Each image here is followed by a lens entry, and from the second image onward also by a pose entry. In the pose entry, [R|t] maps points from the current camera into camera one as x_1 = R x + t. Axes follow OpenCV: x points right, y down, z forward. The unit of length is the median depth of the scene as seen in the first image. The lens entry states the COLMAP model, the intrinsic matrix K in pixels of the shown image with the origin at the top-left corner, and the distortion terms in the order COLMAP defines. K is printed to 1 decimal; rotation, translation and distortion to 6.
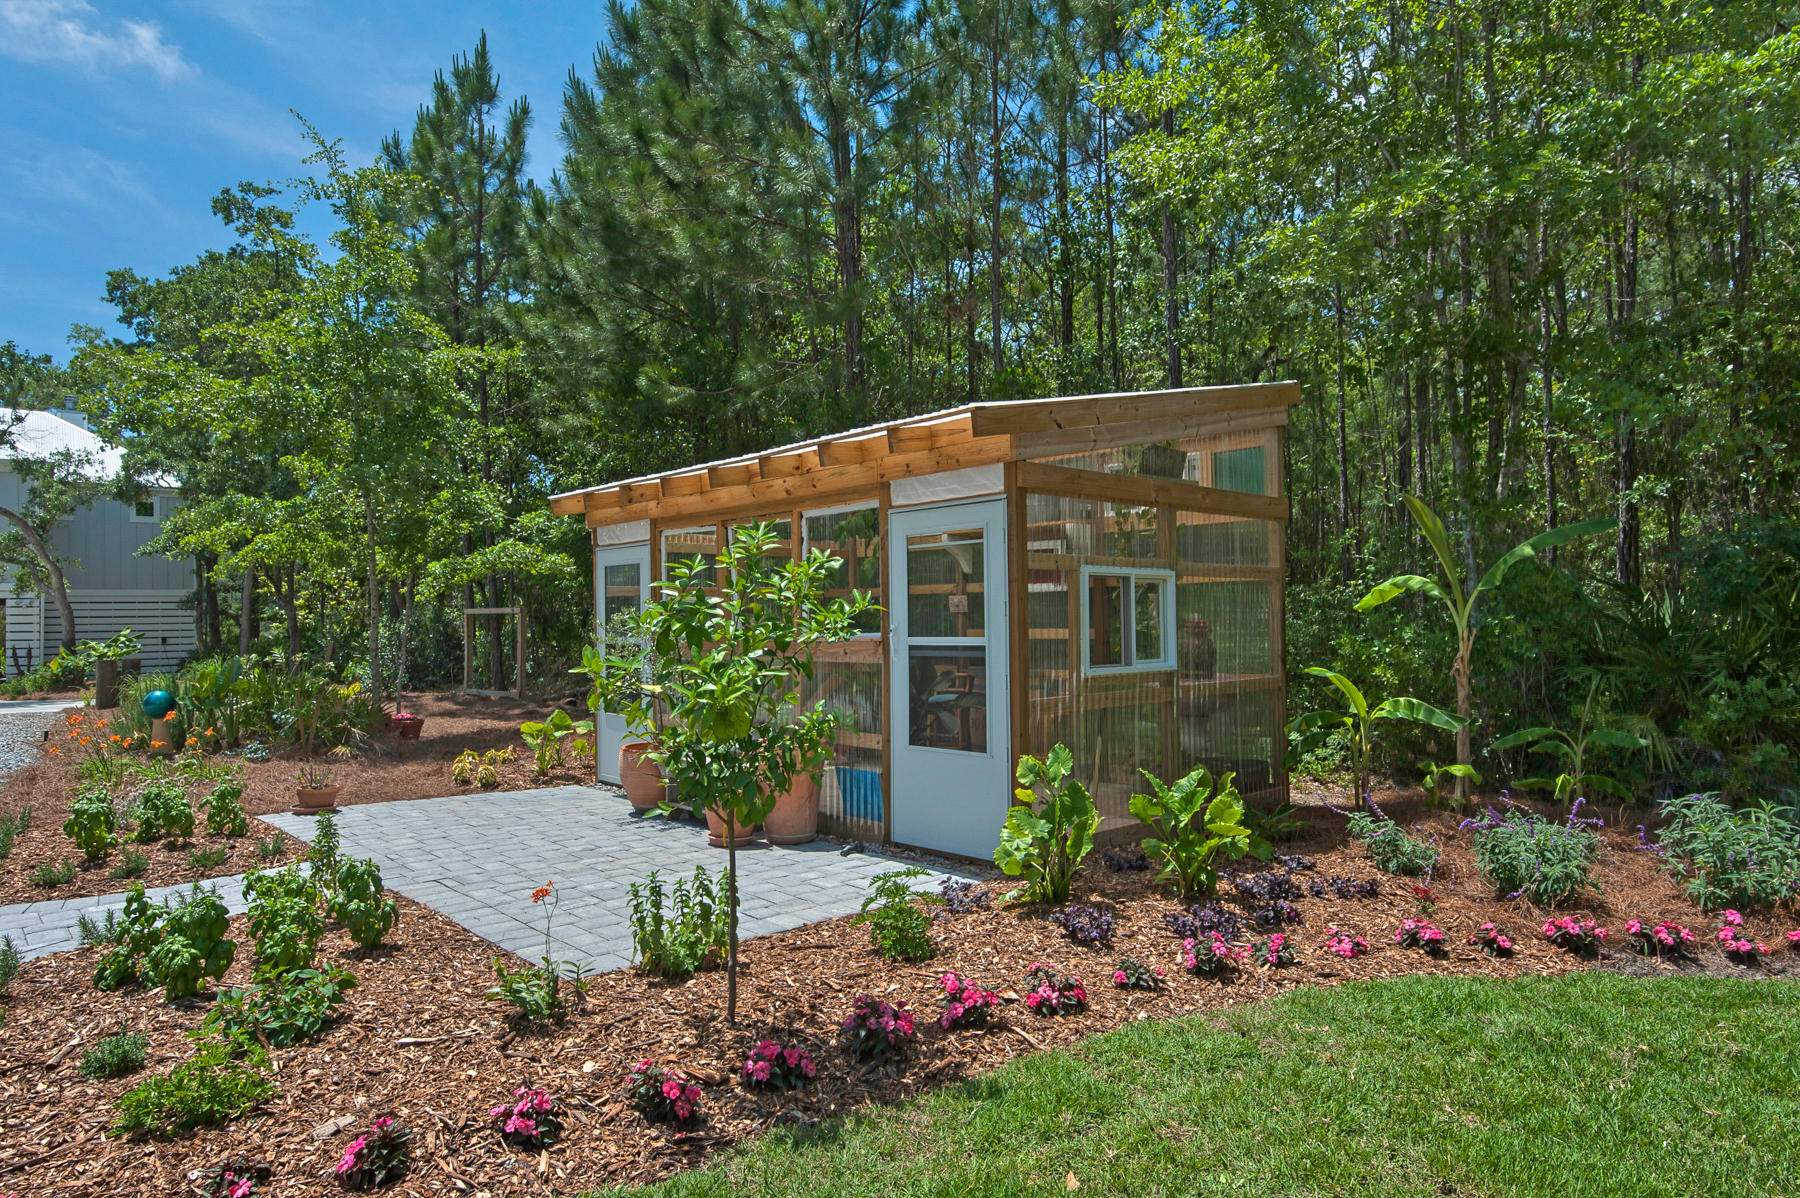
lens RADIAL K [[1028.7, 0, 929.8], [0, 1028.7, 606.5], [0, 0, 1]] dist [-0.021670, -0.000046]
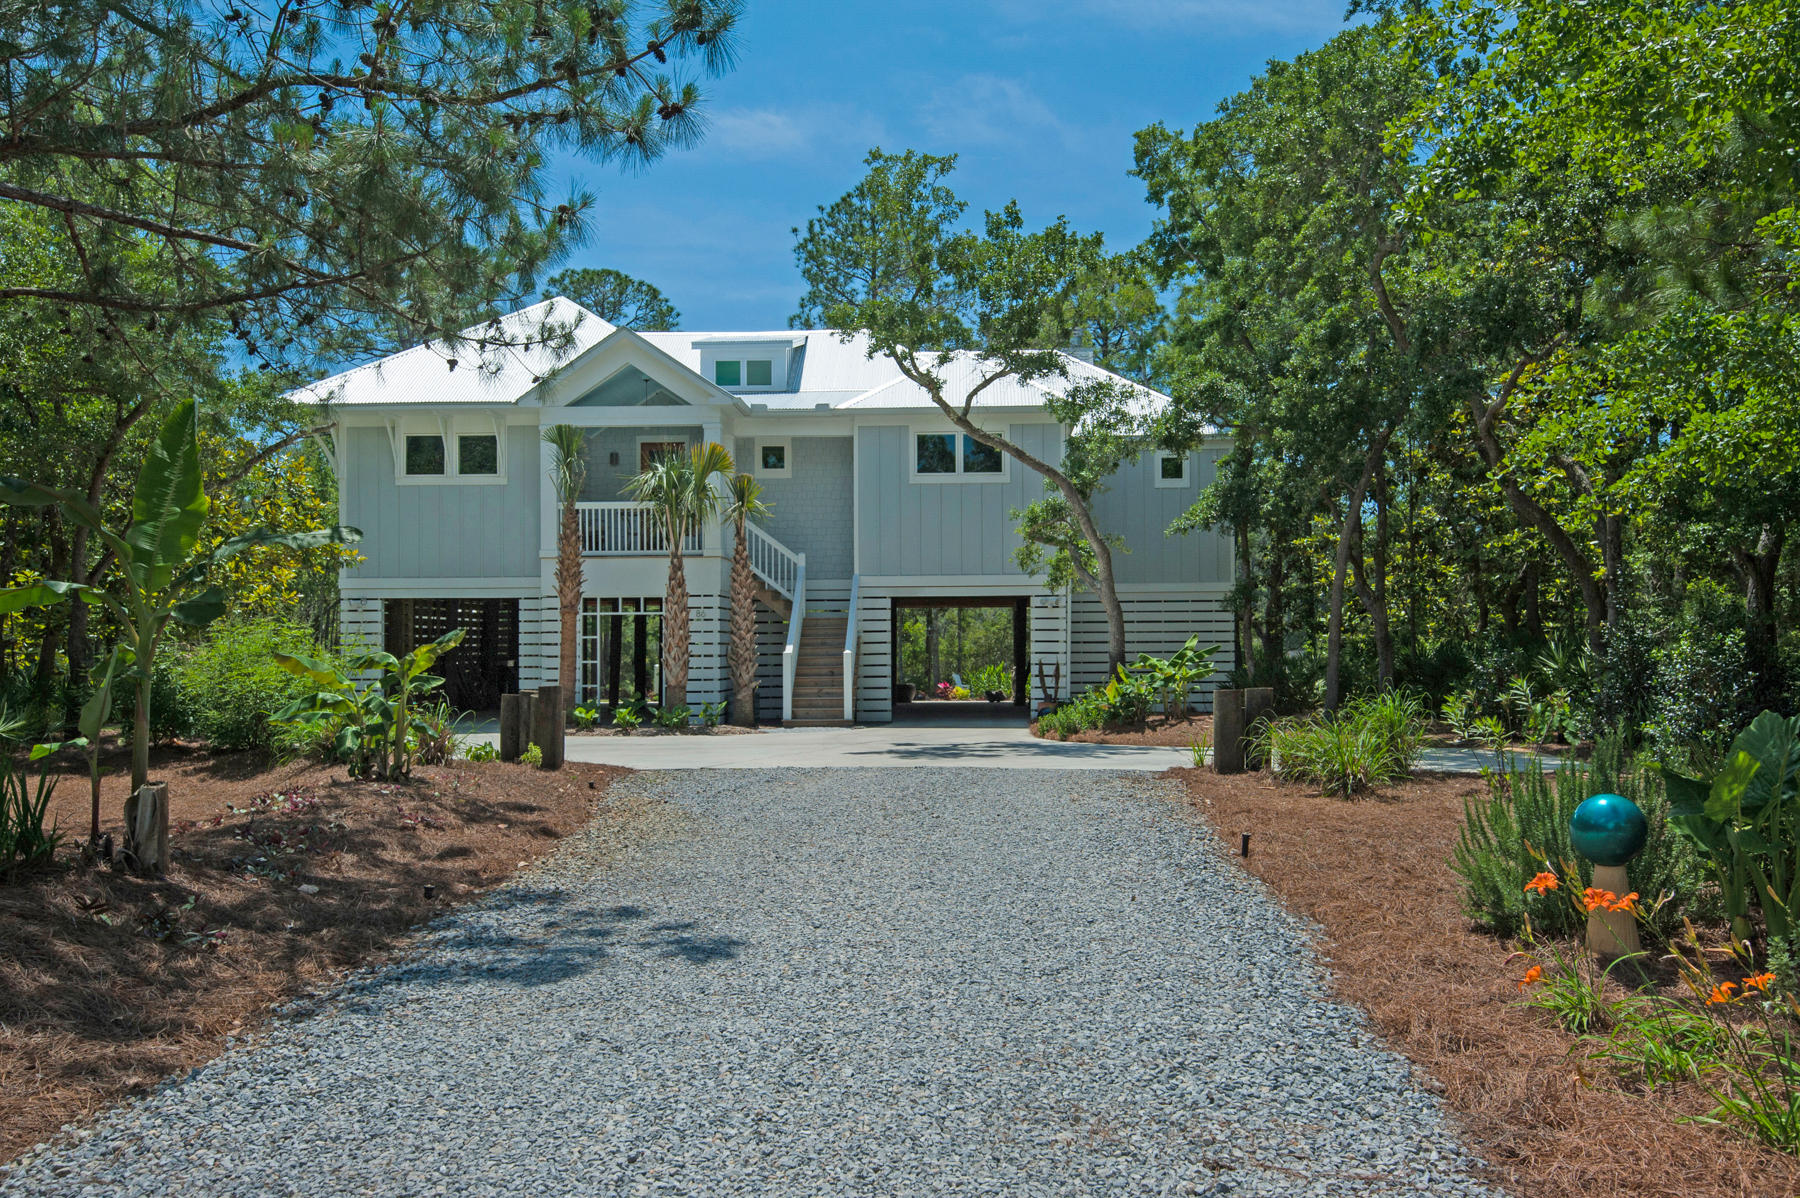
lens RADIAL K [[1487.0, 0, 899.7], [0, 1487.0, 554.3], [0, 0, 1]] dist [0.001196, 0.000656]
pose [[0.712908, -0.028350, -0.700684, -0.252752], [0.000853, 0.999217, -0.039561, 0.005534], [0.701257, 0.027606, 0.712374, 0.183207]]
